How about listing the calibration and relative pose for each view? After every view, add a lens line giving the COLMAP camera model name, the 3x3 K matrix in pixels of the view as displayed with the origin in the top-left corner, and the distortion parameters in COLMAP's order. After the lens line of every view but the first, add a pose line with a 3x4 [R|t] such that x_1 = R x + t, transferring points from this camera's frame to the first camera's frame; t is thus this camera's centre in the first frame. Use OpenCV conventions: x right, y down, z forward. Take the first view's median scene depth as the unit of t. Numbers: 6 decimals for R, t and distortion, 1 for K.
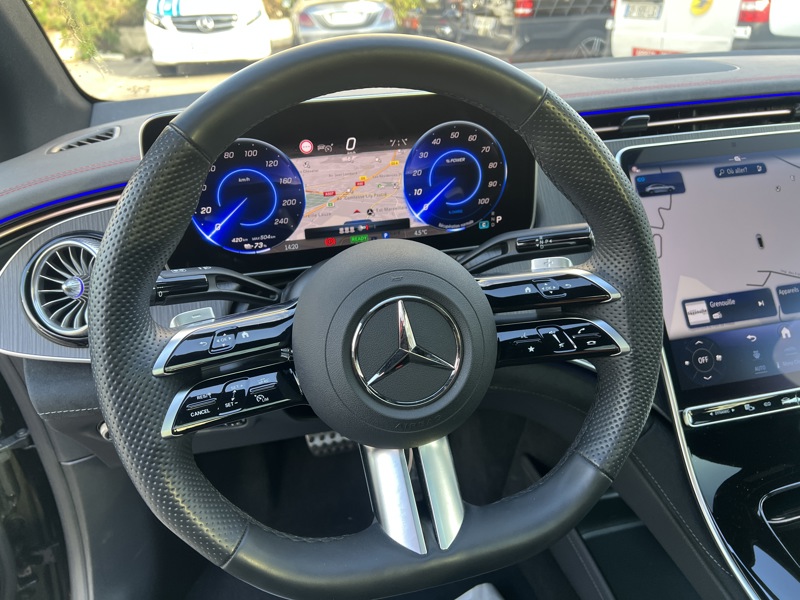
lens RADIAL K [[584.7, 0, 404.8], [0, 584.7, 291.5], [0, 0, 1]] dist [0.078250, -0.093024]
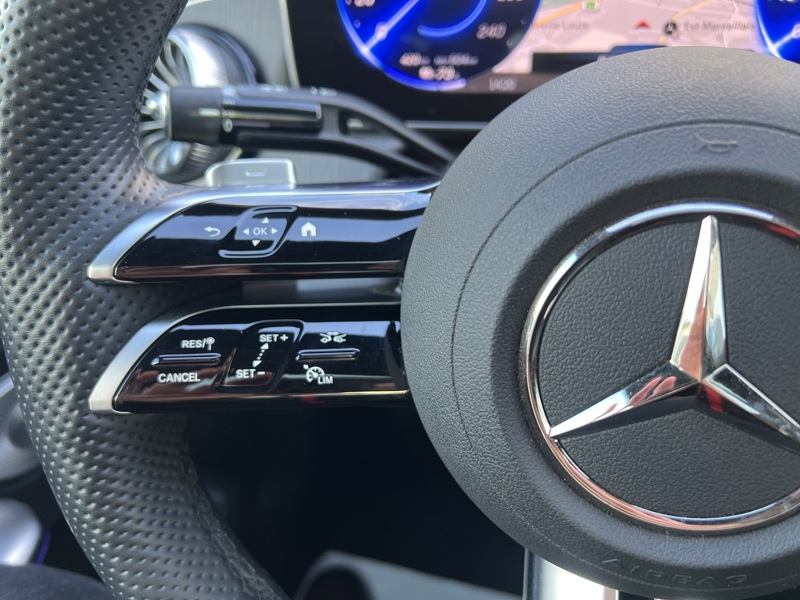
lens RADIAL K [[637.6, 0, 387.4], [0, 637.6, 299.9], [0, 0, 1]] dist [0.002448, -0.047160]
pose [[0.892310, 0.234766, -0.385575, -0.013457], [-0.161961, 0.963758, 0.211989, 0.009007], [0.421369, -0.126712, 0.897994, 0.406158]]
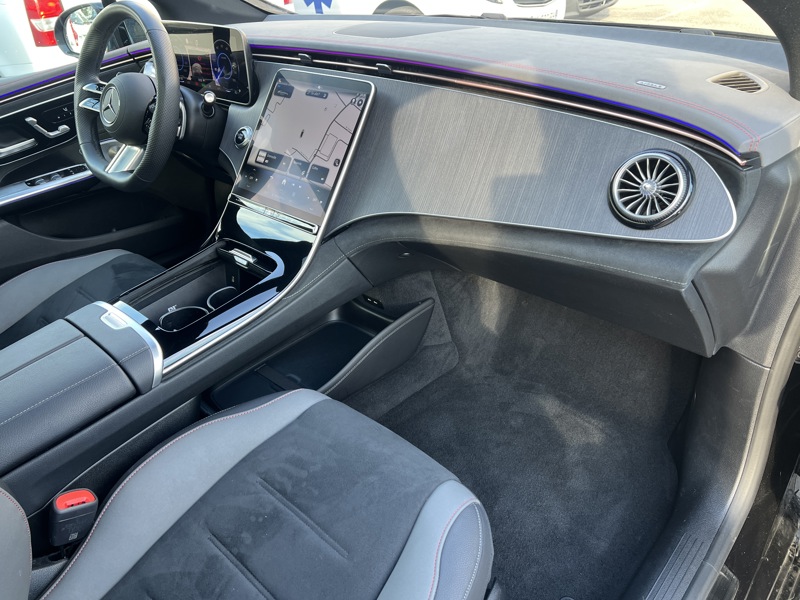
lens RADIAL K [[610.5, 0, 395.6], [0, 610.5, 272.9], [0, 0, 1]] dist [0.056120, -0.100676]
pose [[0.571070, 0.404684, -0.714220, 2.512896], [-0.338595, 0.908705, 0.244150, -0.278371], [0.747819, 0.102405, 0.655958, 0.038077]]
